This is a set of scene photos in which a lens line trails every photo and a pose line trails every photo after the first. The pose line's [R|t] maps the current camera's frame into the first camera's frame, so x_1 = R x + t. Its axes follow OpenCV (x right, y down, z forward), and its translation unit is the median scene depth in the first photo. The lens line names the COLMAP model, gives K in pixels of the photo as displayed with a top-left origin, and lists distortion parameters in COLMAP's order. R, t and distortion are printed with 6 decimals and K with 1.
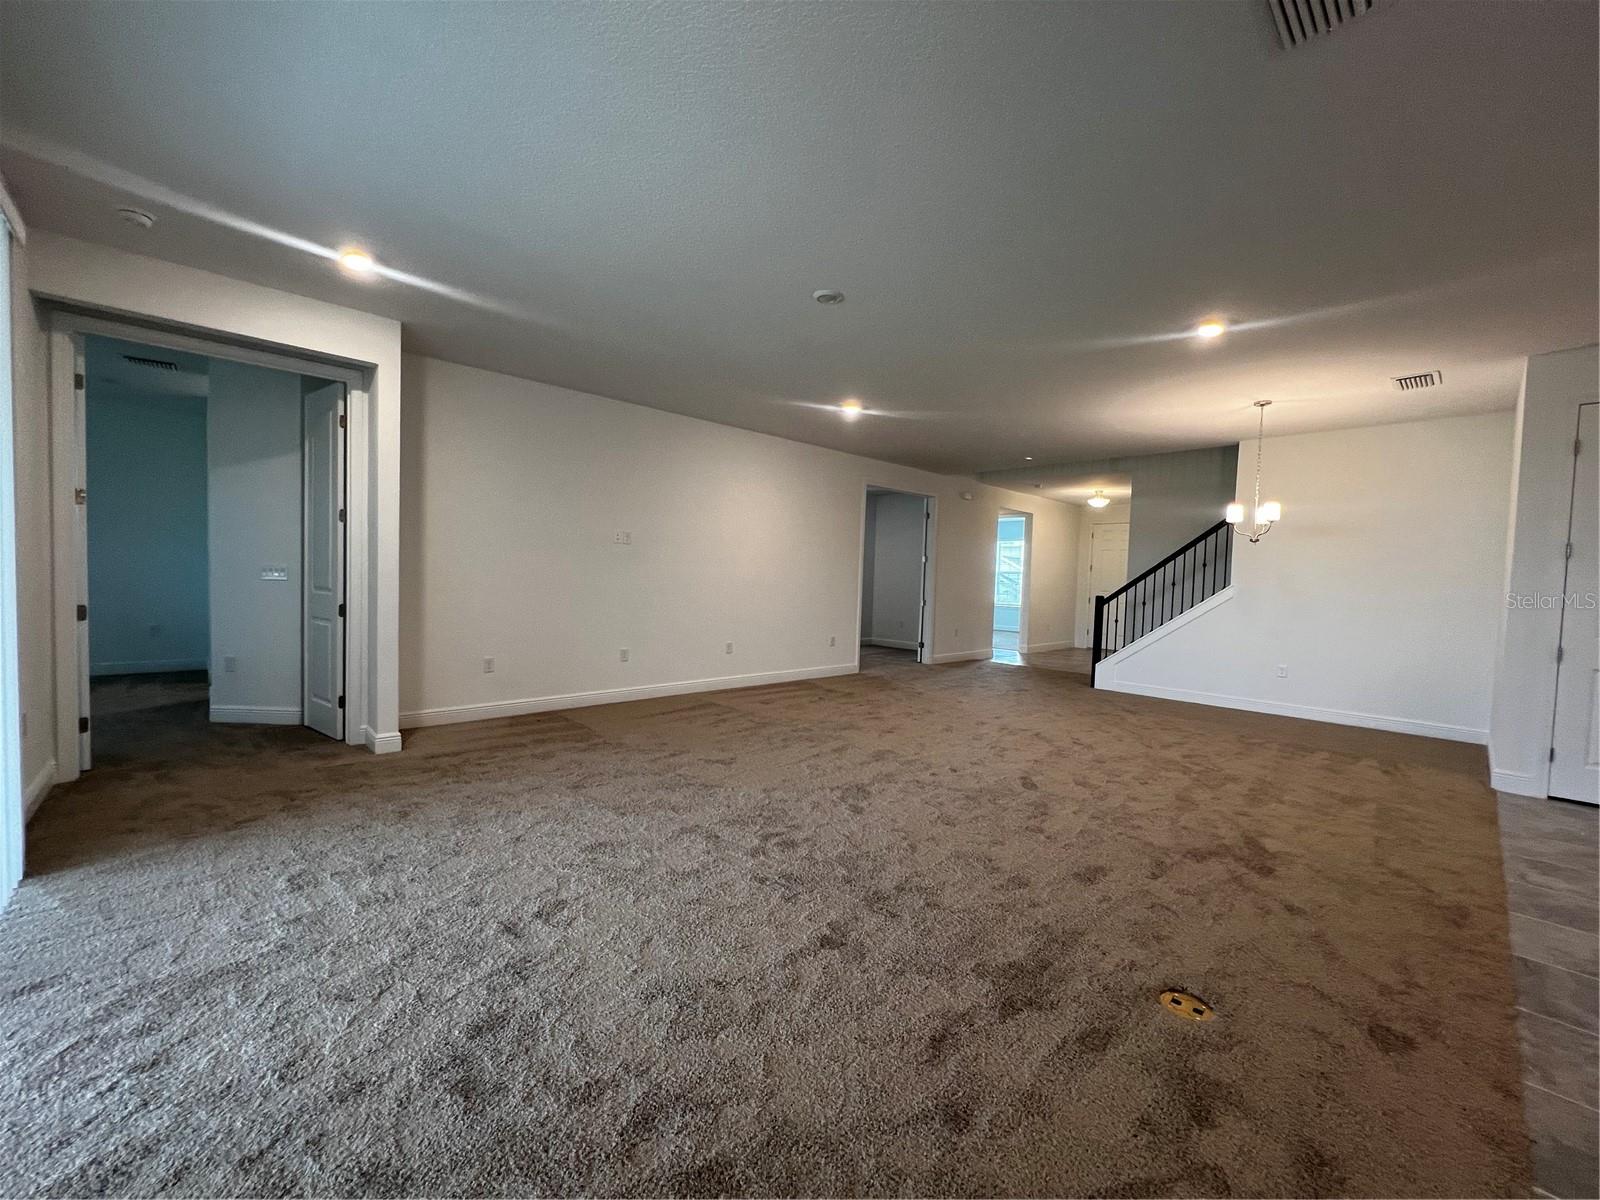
lens RADIAL K [[642.3, 0, 804.4], [0, 642.3, 605.1], [0, 0, 1]] dist [-0.003348, -0.000447]
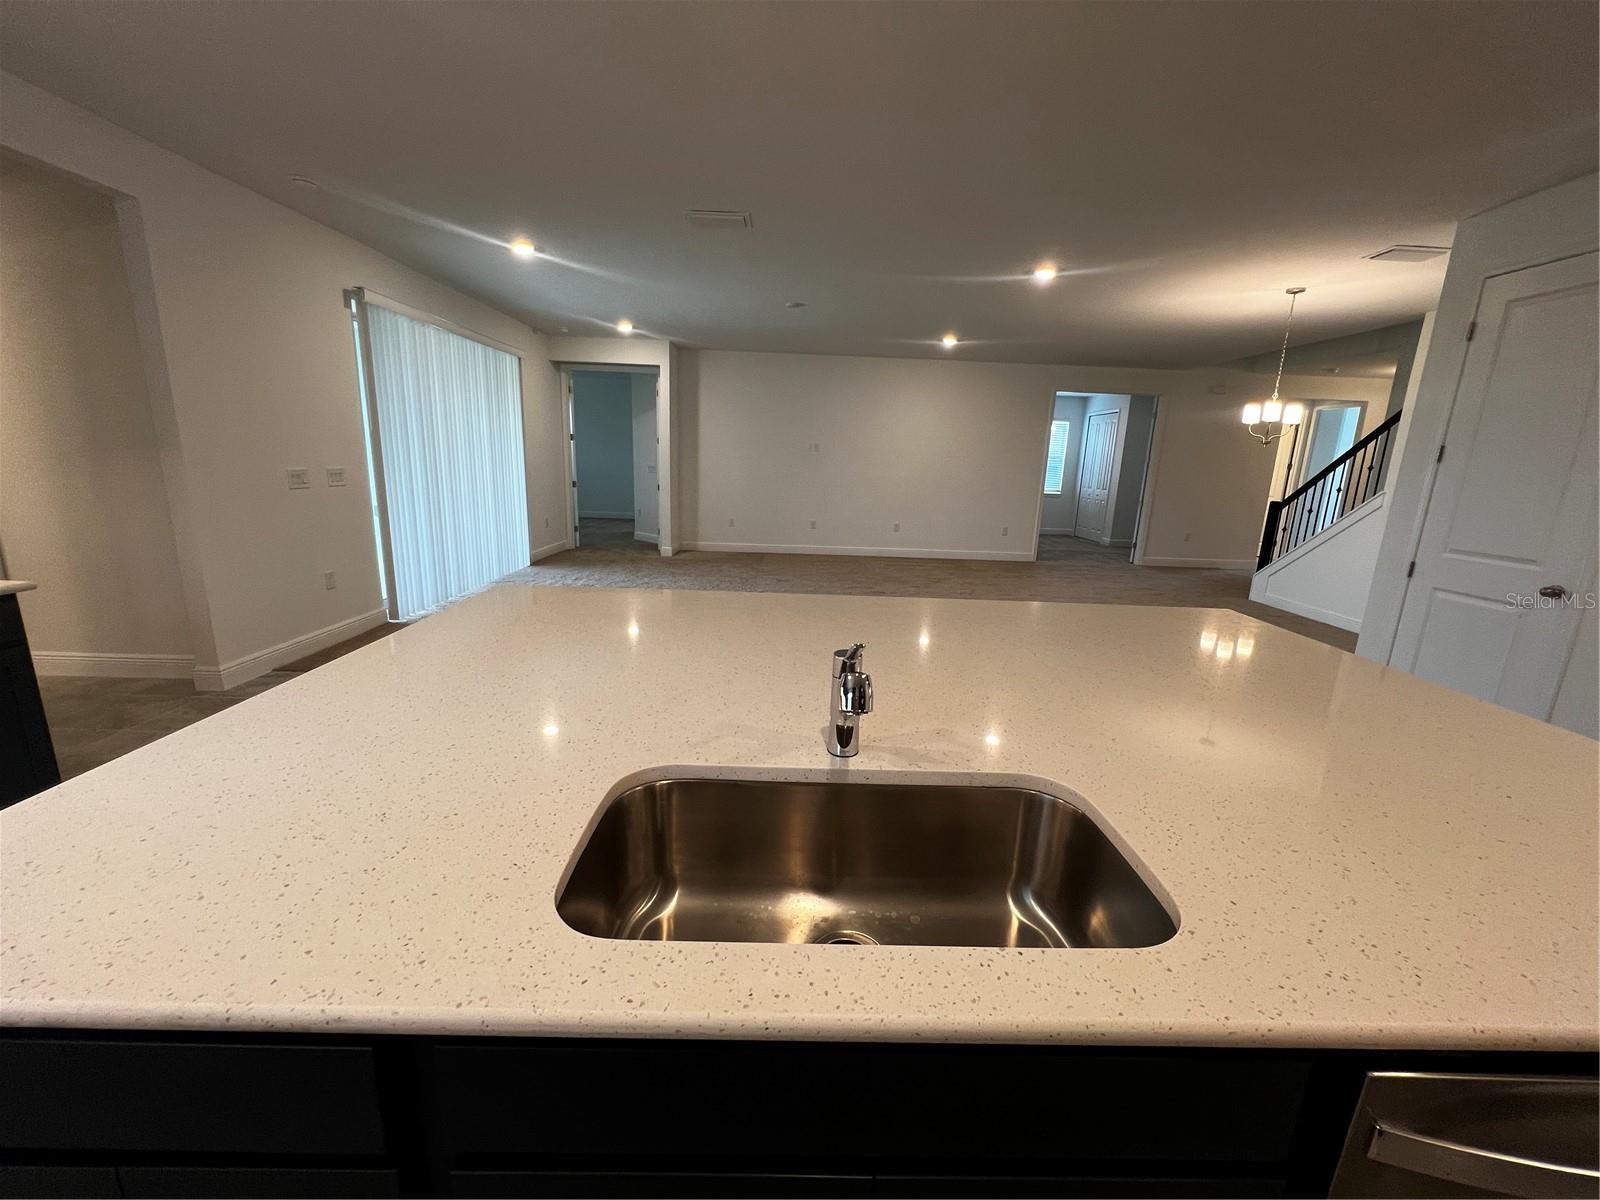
lens RADIAL K [[642.3, 0, 804.4], [0, 642.3, 605.1], [0, 0, 1]] dist [-0.003348, -0.000447]
pose [[0.739874, 0.146296, -0.656646, 0.865309], [-0.043328, 0.984405, 0.170498, 0.006586], [0.671349, -0.097696, 0.734674, -0.205018]]
